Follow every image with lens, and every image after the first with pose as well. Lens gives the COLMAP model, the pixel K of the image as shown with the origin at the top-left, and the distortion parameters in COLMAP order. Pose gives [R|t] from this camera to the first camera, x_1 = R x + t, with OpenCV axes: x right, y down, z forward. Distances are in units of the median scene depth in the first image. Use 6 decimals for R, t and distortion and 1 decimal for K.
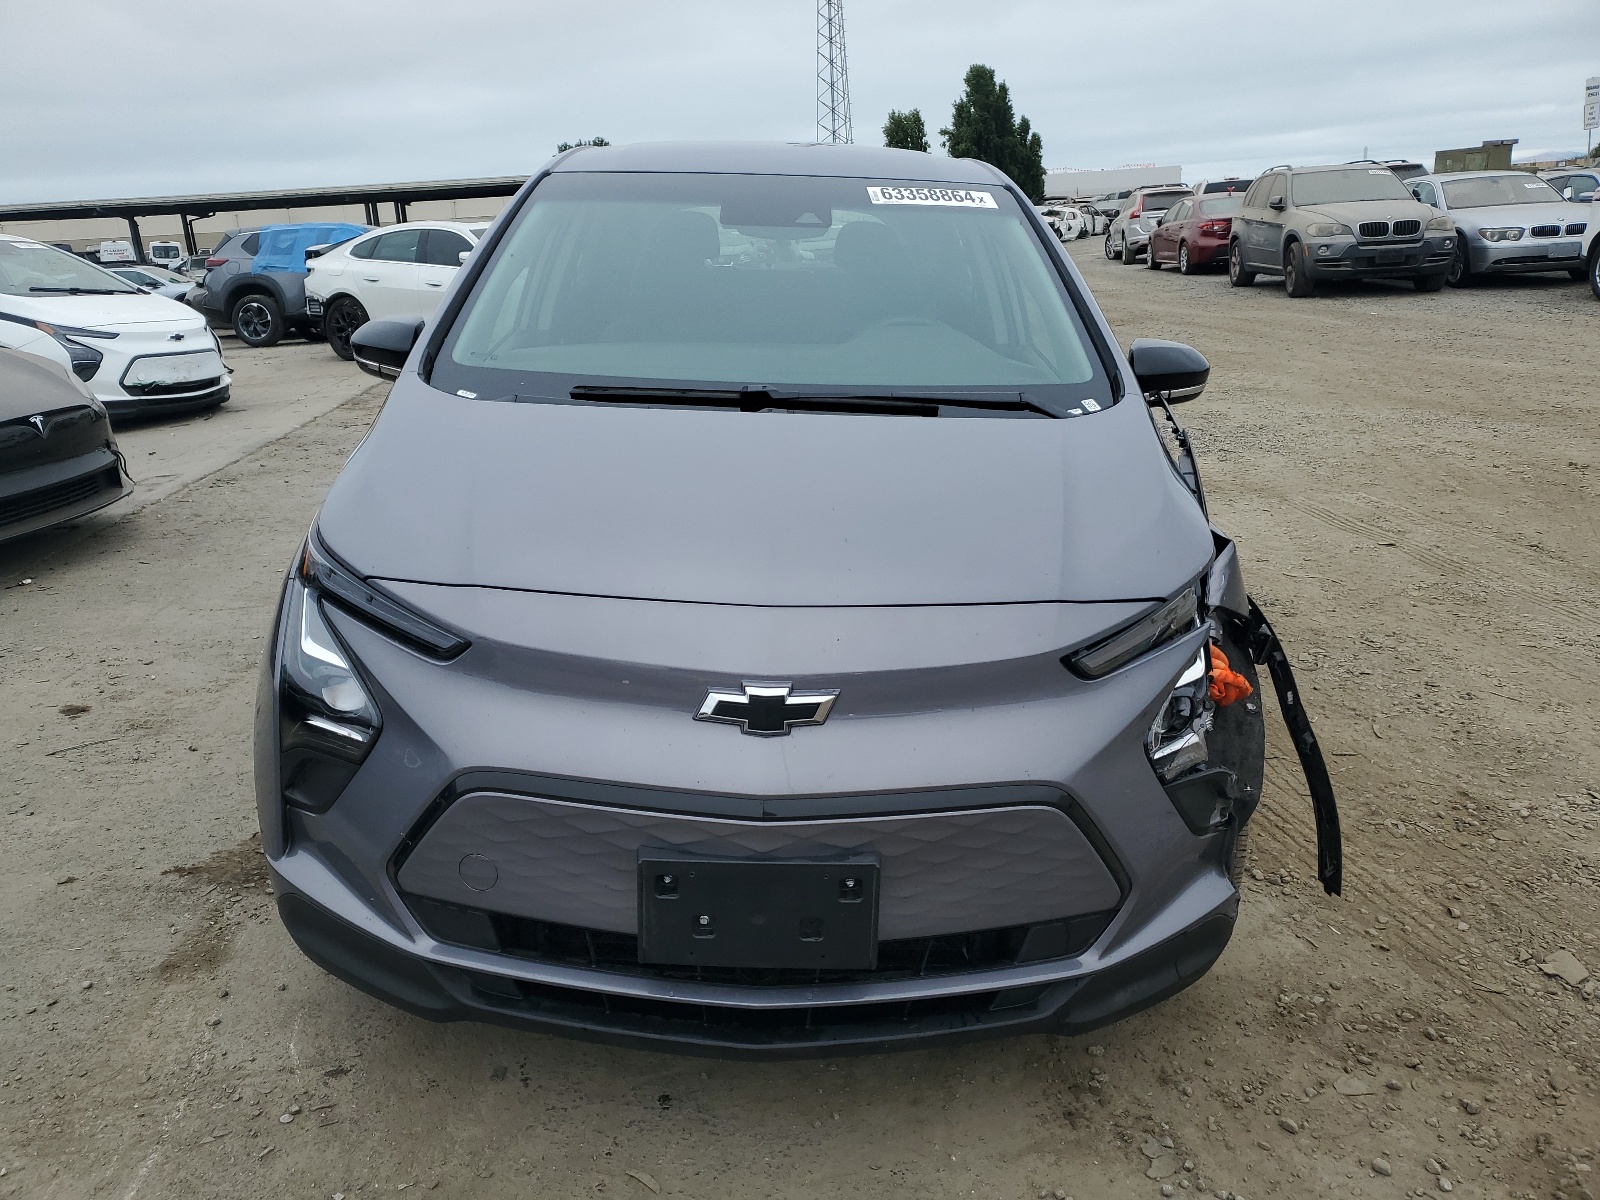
lens RADIAL K [[1225.8, 0, 804.5], [0, 1225.8, 599.2], [0, 0, 1]] dist [0.006733, 0.008668]
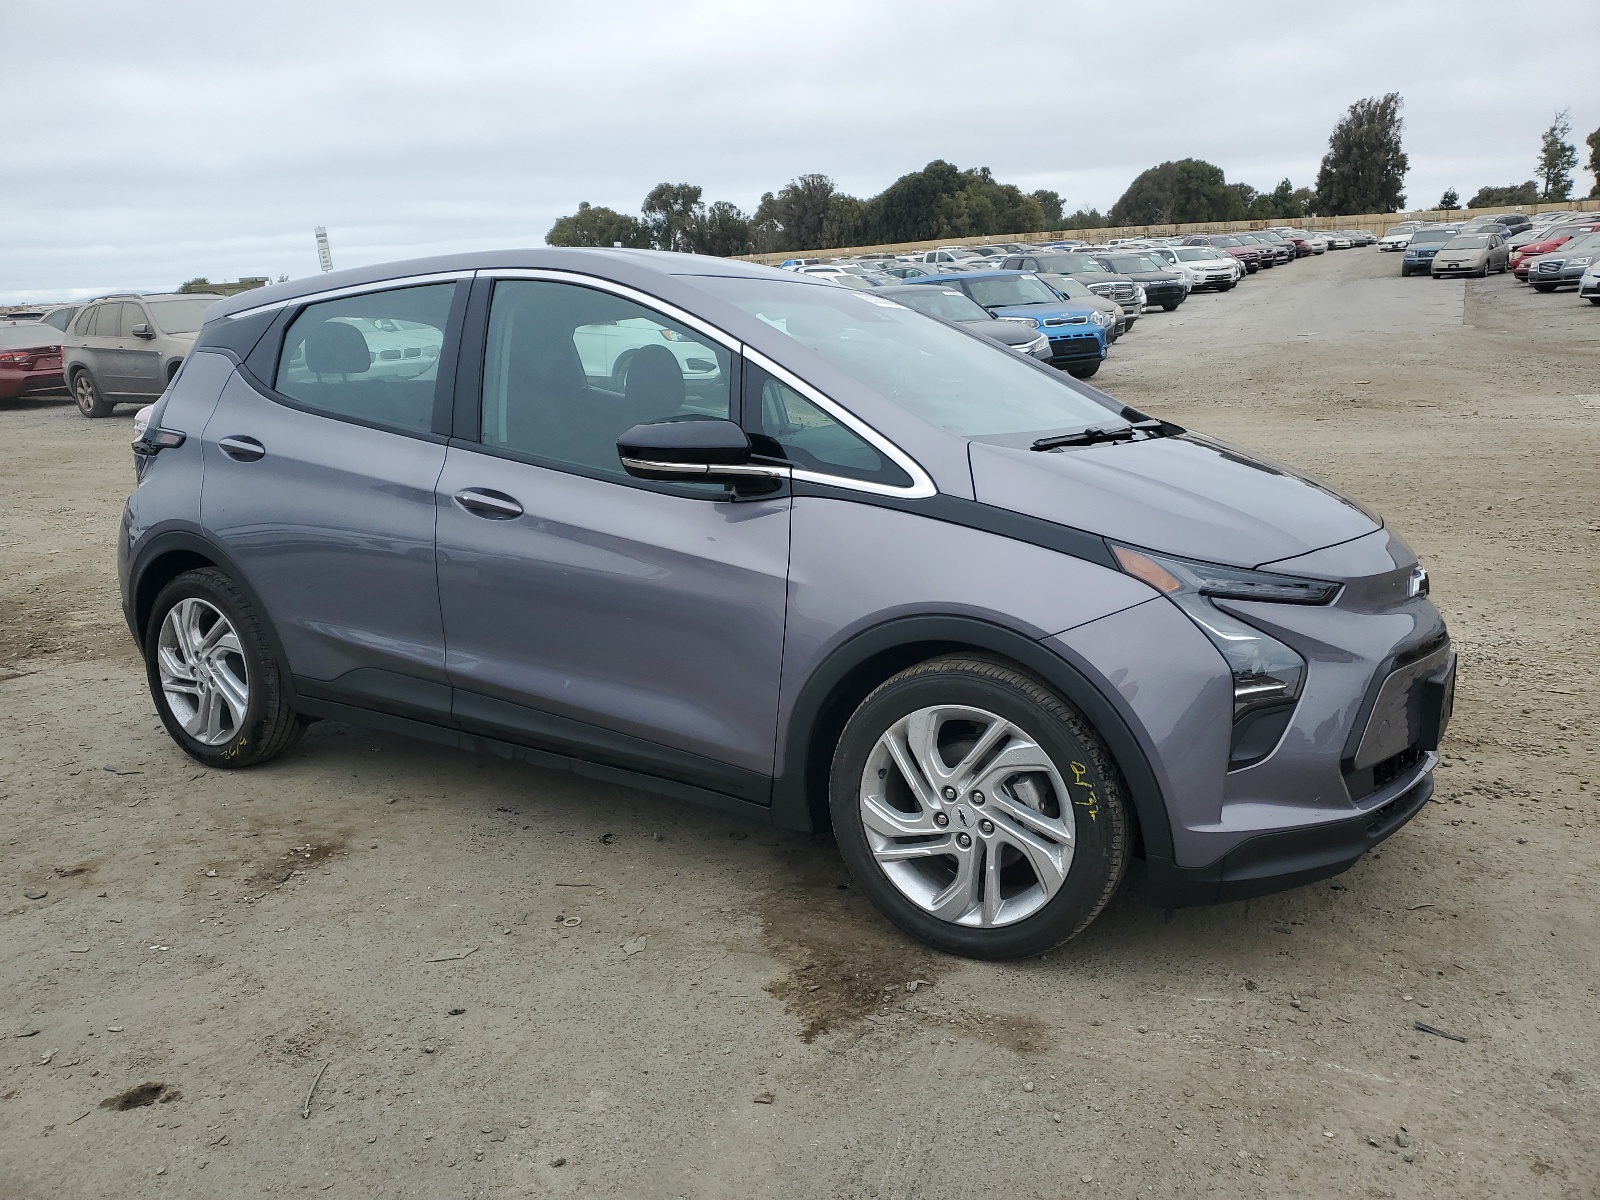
lens RADIAL K [[1225.8, 0, 804.5], [0, 1225.8, 599.2], [0, 0, 1]] dist [0.006733, 0.008668]
pose [[0.541745, -0.185441, 0.819832, -1.162796], [0.266811, 0.962856, 0.041484, -0.116736], [-0.797073, 0.196266, 0.571100, 0.433176]]
